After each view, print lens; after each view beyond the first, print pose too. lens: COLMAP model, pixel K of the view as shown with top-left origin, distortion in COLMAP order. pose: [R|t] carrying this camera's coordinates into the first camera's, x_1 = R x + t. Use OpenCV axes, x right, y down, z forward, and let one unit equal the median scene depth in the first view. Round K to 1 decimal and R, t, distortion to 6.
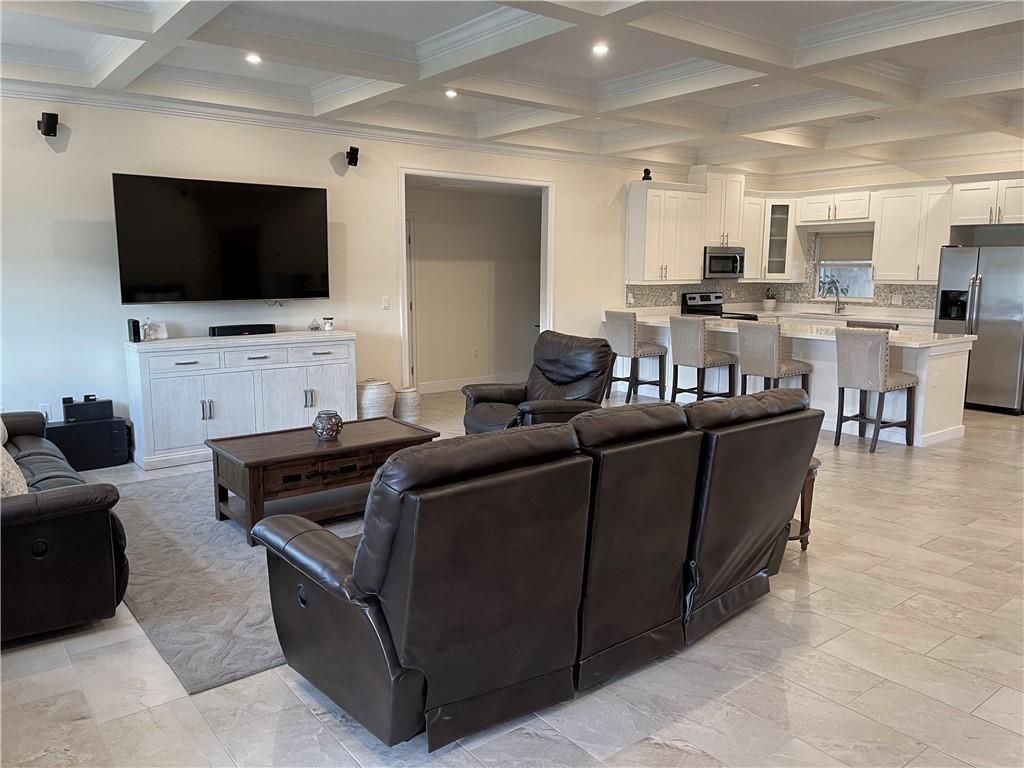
lens RADIAL K [[770.0, 0, 523.0], [0, 770.0, 376.6], [0, 0, 1]] dist [0.071891, -0.088905]
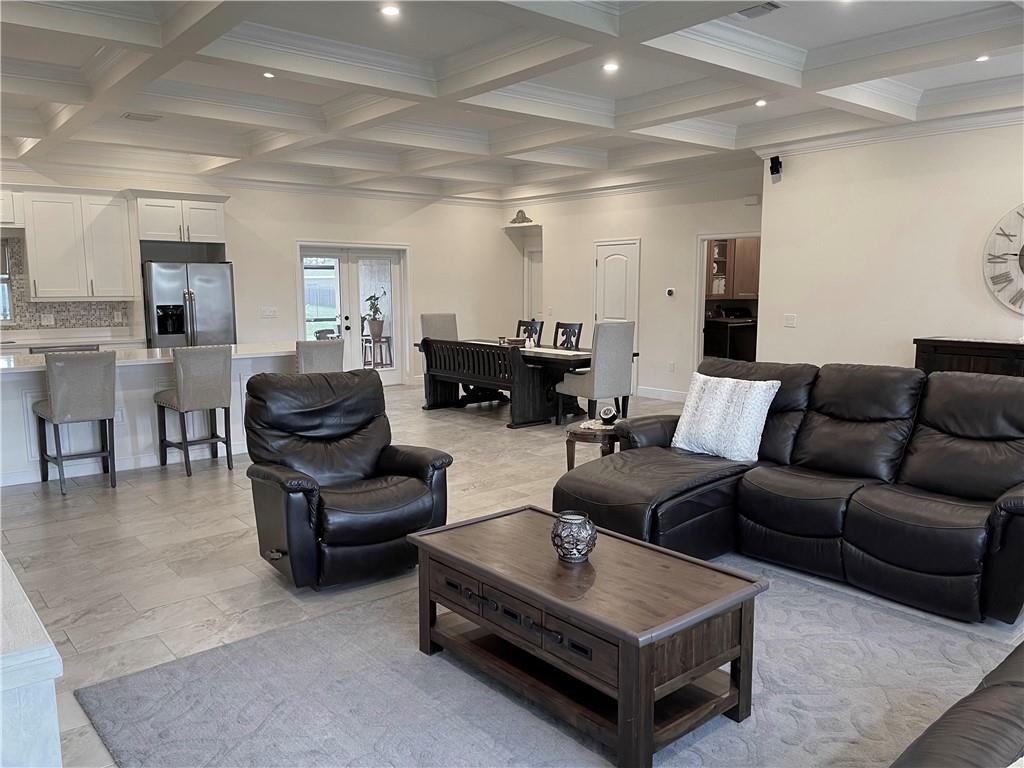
lens RADIAL K [[770.0, 0, 510.0], [0, 770.0, 380.6], [0, 0, 1]] dist [0.071891, -0.088905]
pose [[-0.026457, -0.127739, 0.991455, -0.411536], [0.145697, 0.980719, 0.130244, -0.070459], [-0.988975, 0.147898, -0.007335, 0.507880]]
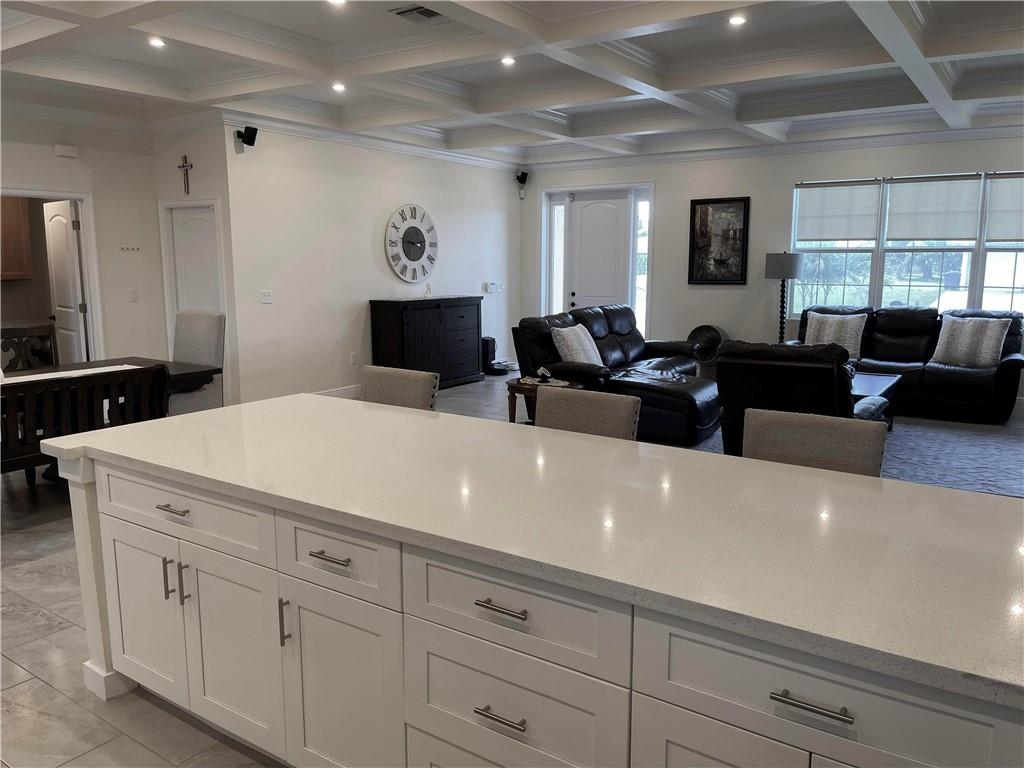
lens RADIAL K [[770.0, 0, 521.0], [0, 770.0, 379.4], [0, 0, 1]] dist [0.071891, -0.088905]
pose [[-0.952470, 0.042272, -0.301684, 0.346413], [-0.049172, 0.956005, 0.289200, -0.145304], [0.300636, 0.290289, -0.908488, 1.019518]]
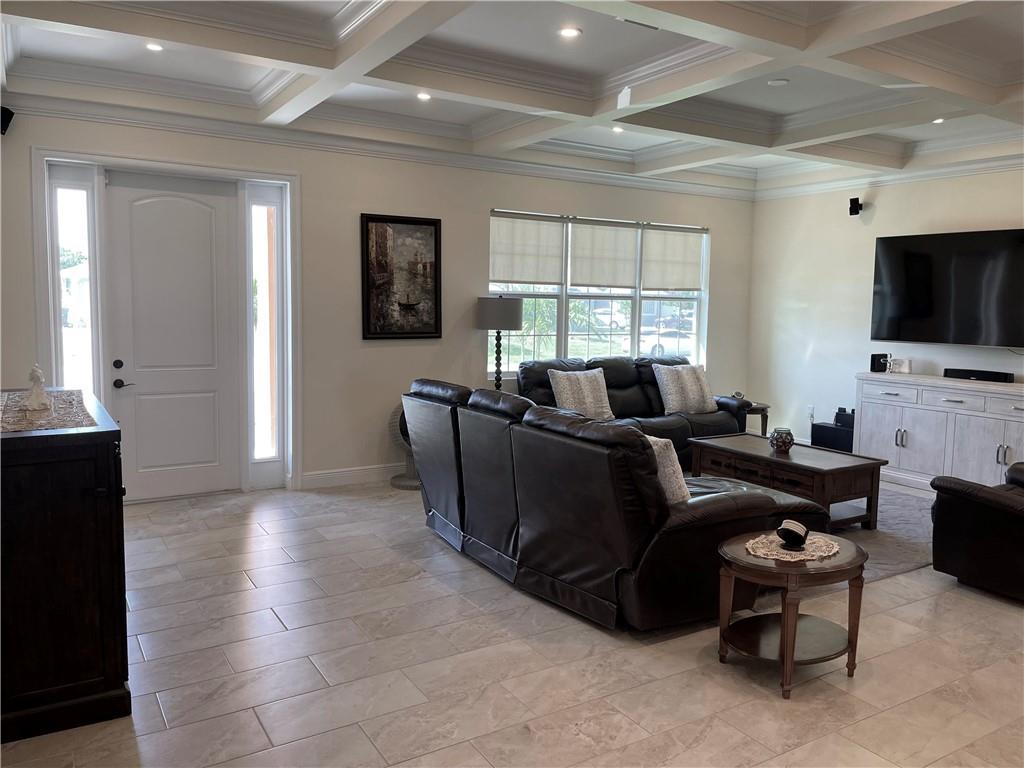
lens RADIAL K [[770.0, 0, 507.0], [0, 770.0, 379.6], [0, 0, 1]] dist [0.071891, -0.088905]
pose [[-0.118015, 0.095163, -0.988441, 0.475686], [-0.162942, 0.980050, 0.113809, -0.047035], [0.979552, 0.174490, -0.100154, 0.337497]]
